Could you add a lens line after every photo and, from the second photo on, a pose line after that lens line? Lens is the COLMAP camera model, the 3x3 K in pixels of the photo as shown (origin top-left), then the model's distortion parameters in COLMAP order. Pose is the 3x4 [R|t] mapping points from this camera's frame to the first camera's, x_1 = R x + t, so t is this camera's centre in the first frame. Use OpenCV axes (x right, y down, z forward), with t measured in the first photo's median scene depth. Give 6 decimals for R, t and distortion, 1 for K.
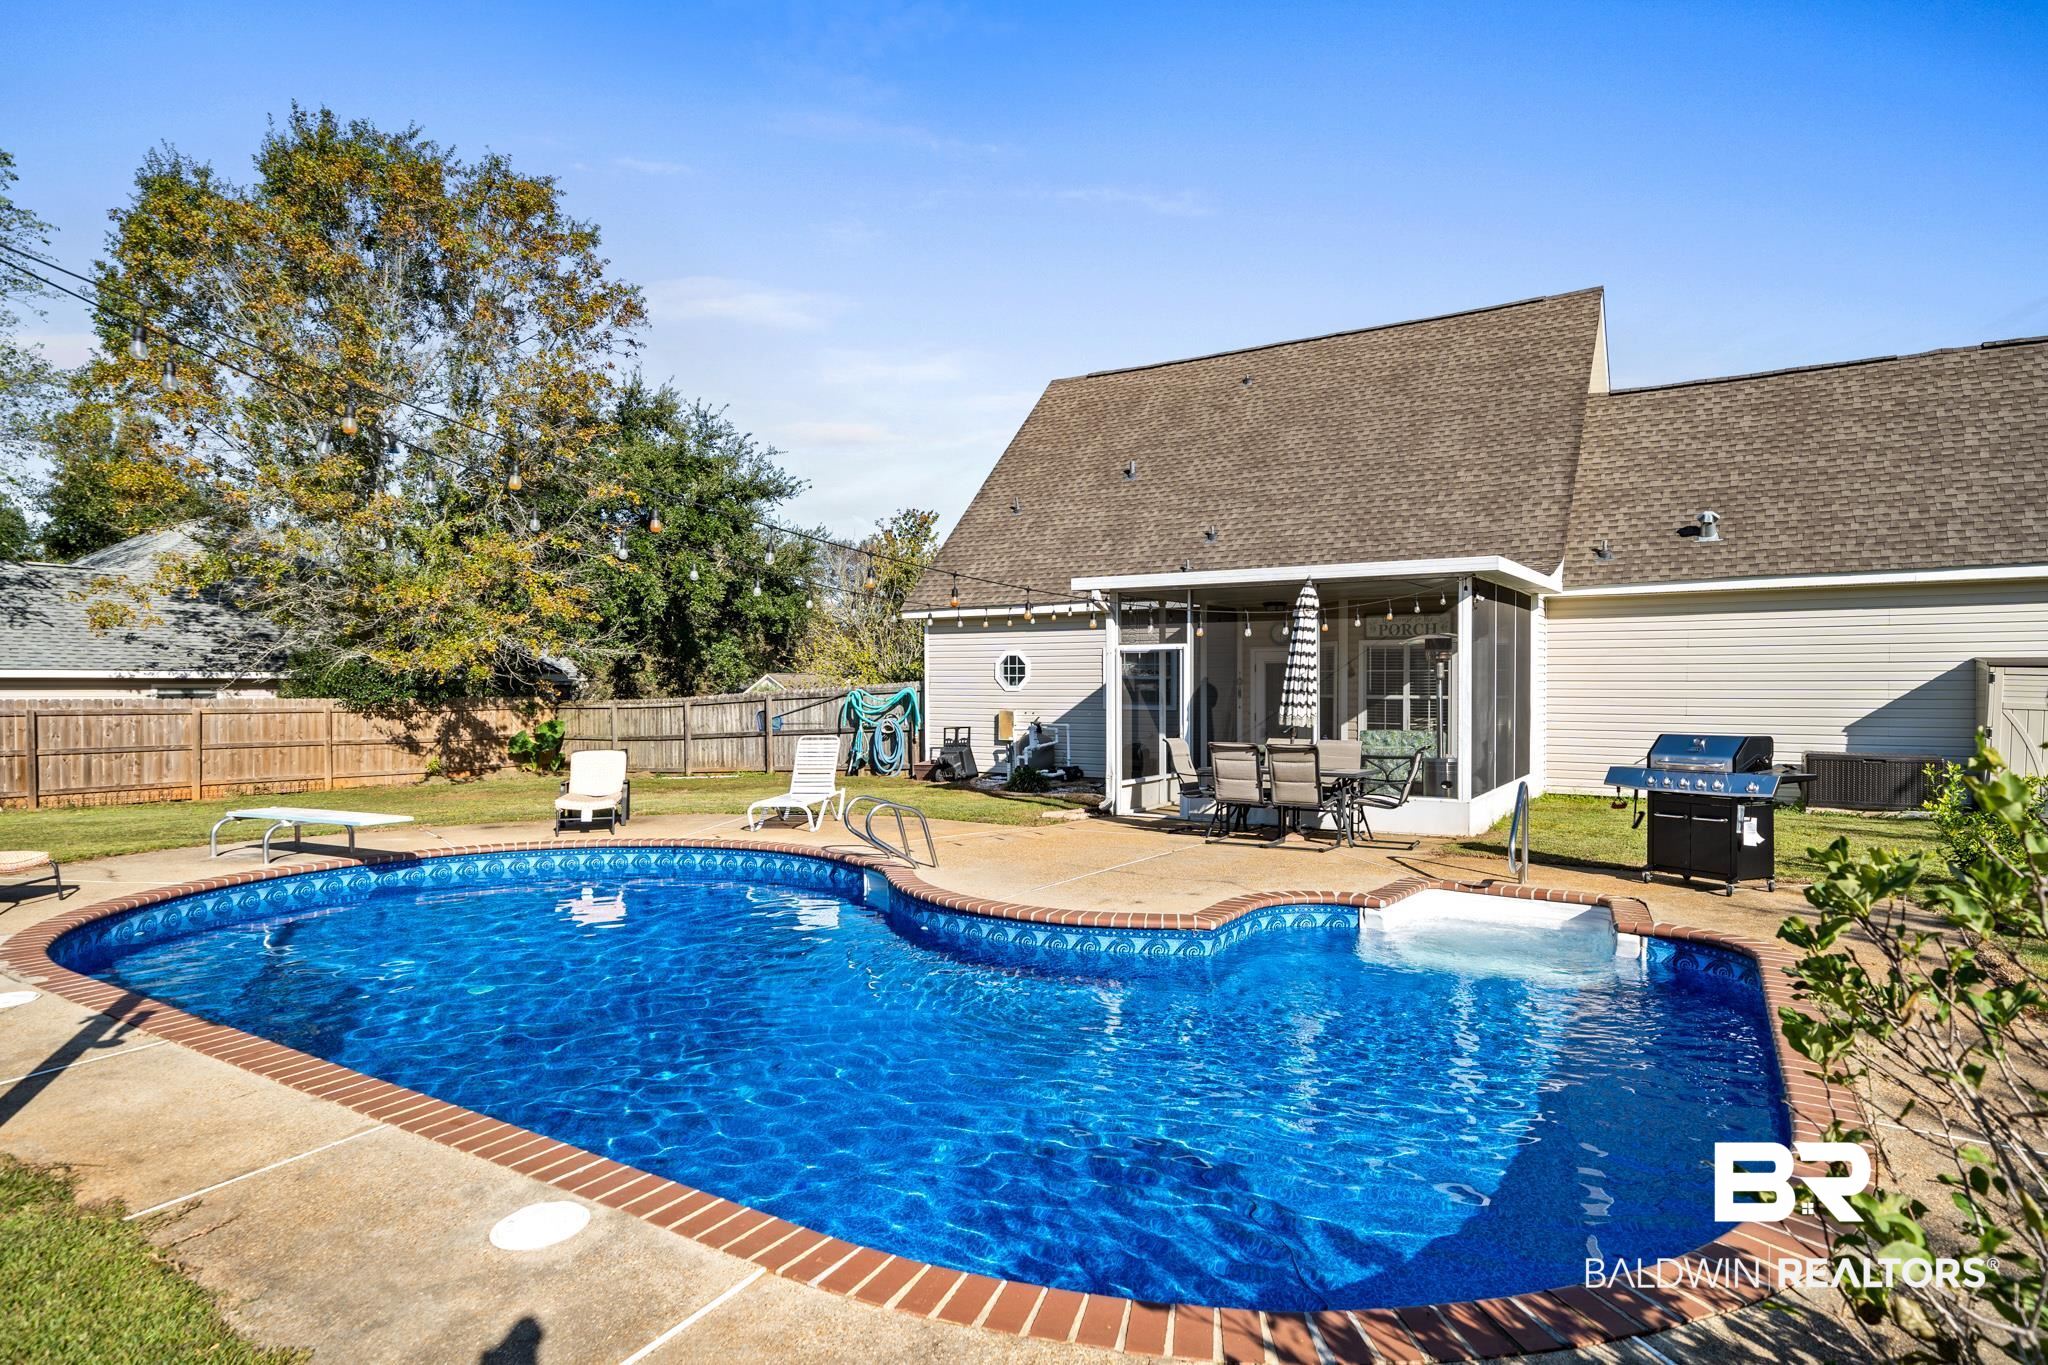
lens RADIAL K [[1143.9, 0, 1025.4], [0, 1143.9, 688.1], [0, 0, 1]] dist [0.003627, -0.001902]
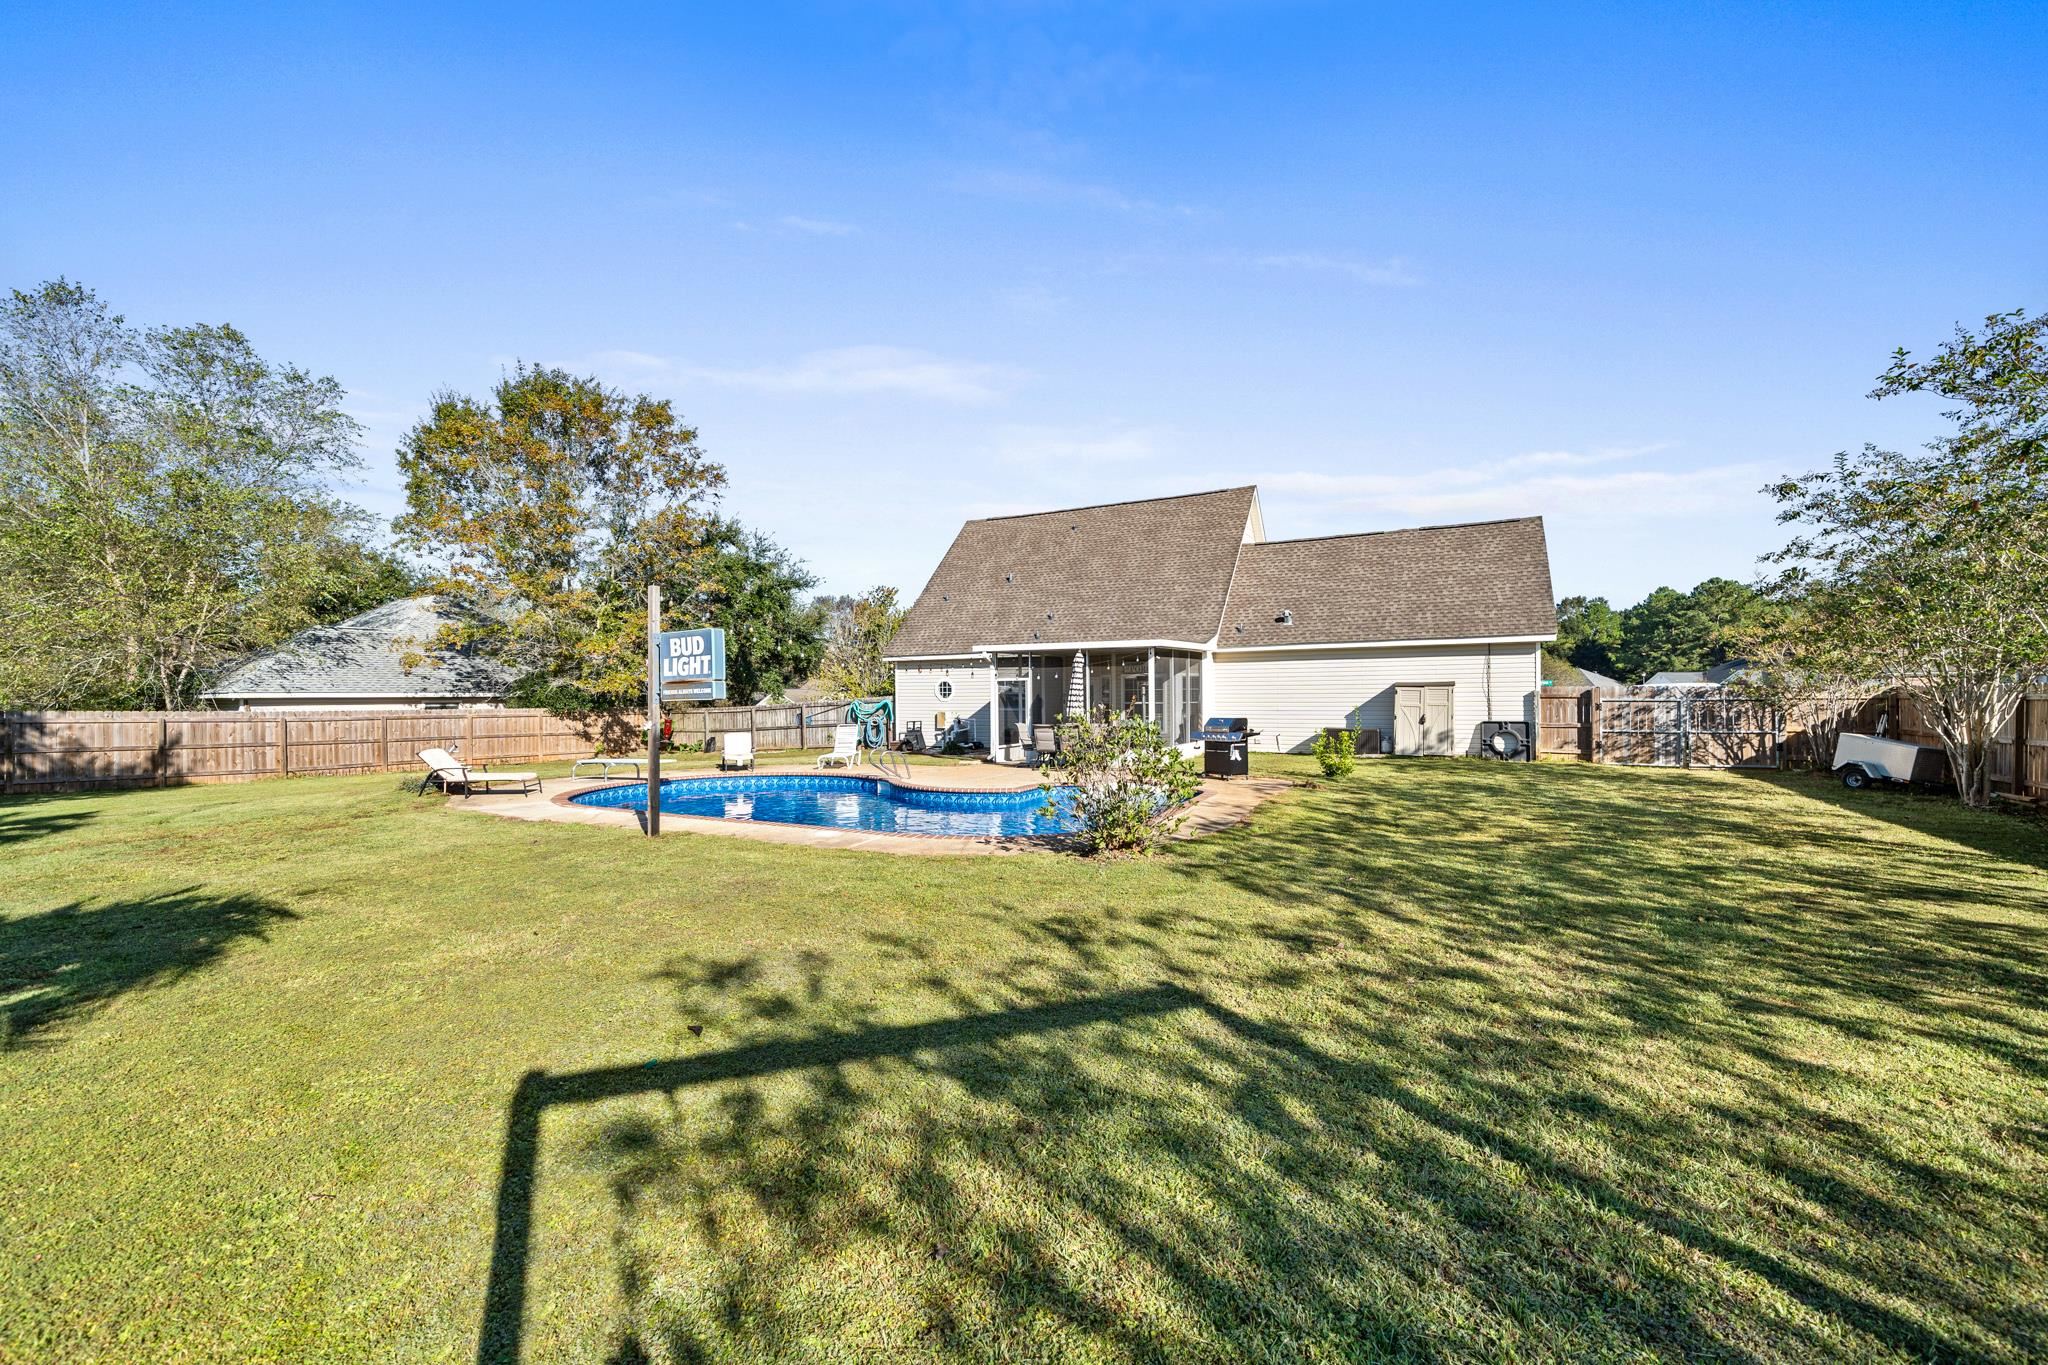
lens RADIAL K [[861.0, 0, 1039.6], [0, 861.0, 688.1], [0, 0, 1]] dist [-0.001193, -0.001087]
pose [[0.995541, -0.006615, 0.094095, 0.009406], [0.007556, 0.999925, -0.009652, -0.003307], [-0.094024, 0.010320, 0.995516, -0.345095]]
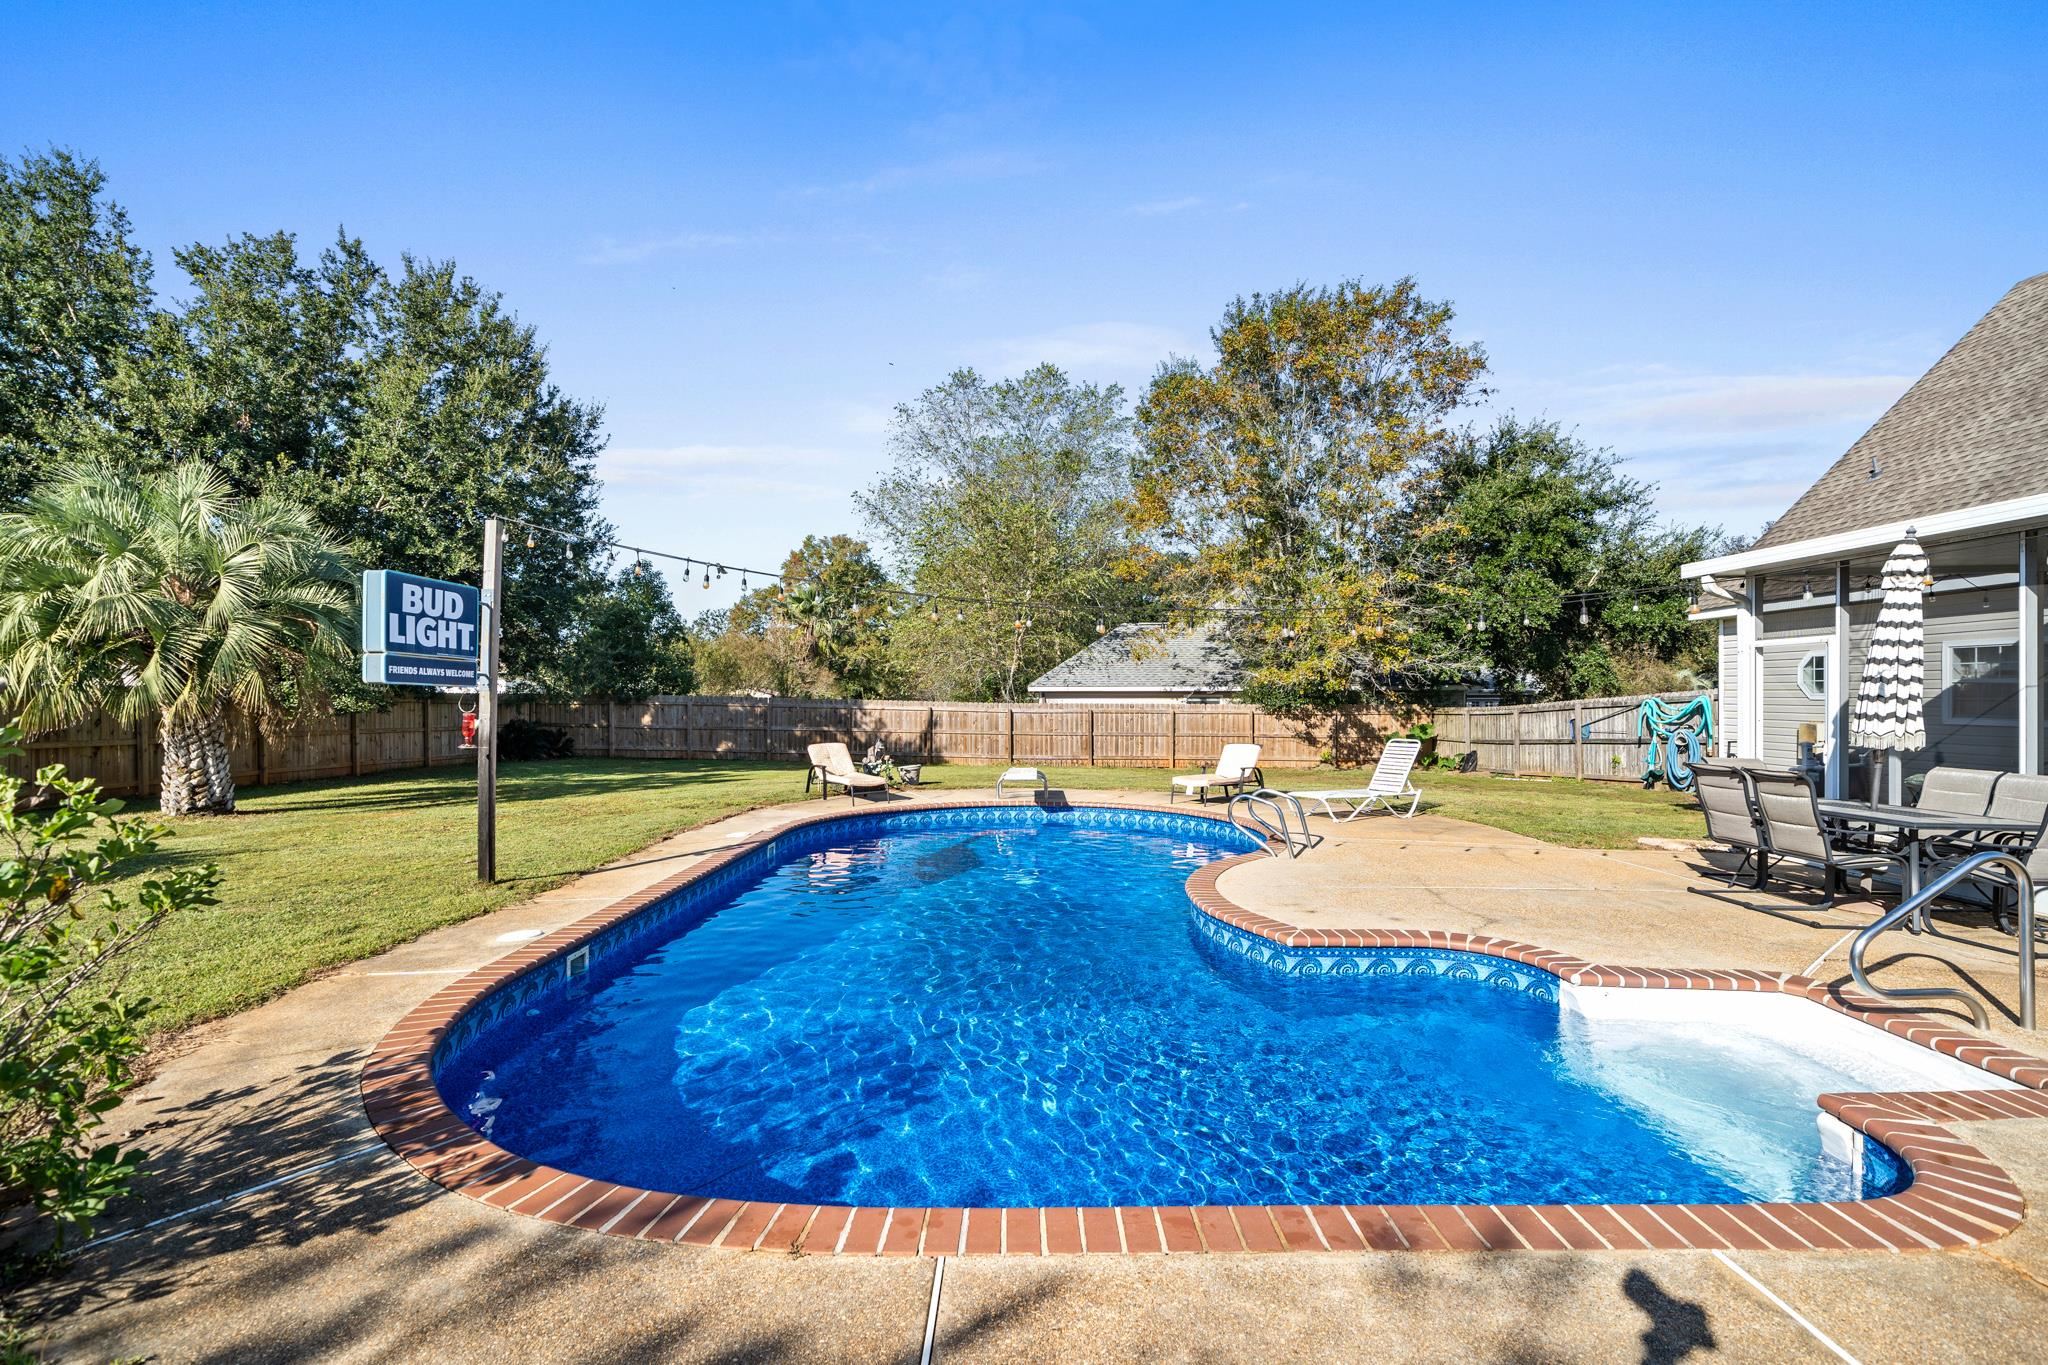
lens RADIAL K [[935.7, 0, 1002.0], [0, 935.7, 701.4], [0, 0, 1]] dist [-0.000156, -0.000050]
pose [[0.501798, 0.003092, -0.864979, 0.249821], [-0.000708, 0.999995, 0.003164, 0.001909], [0.864985, -0.000976, 0.501798, 0.140707]]
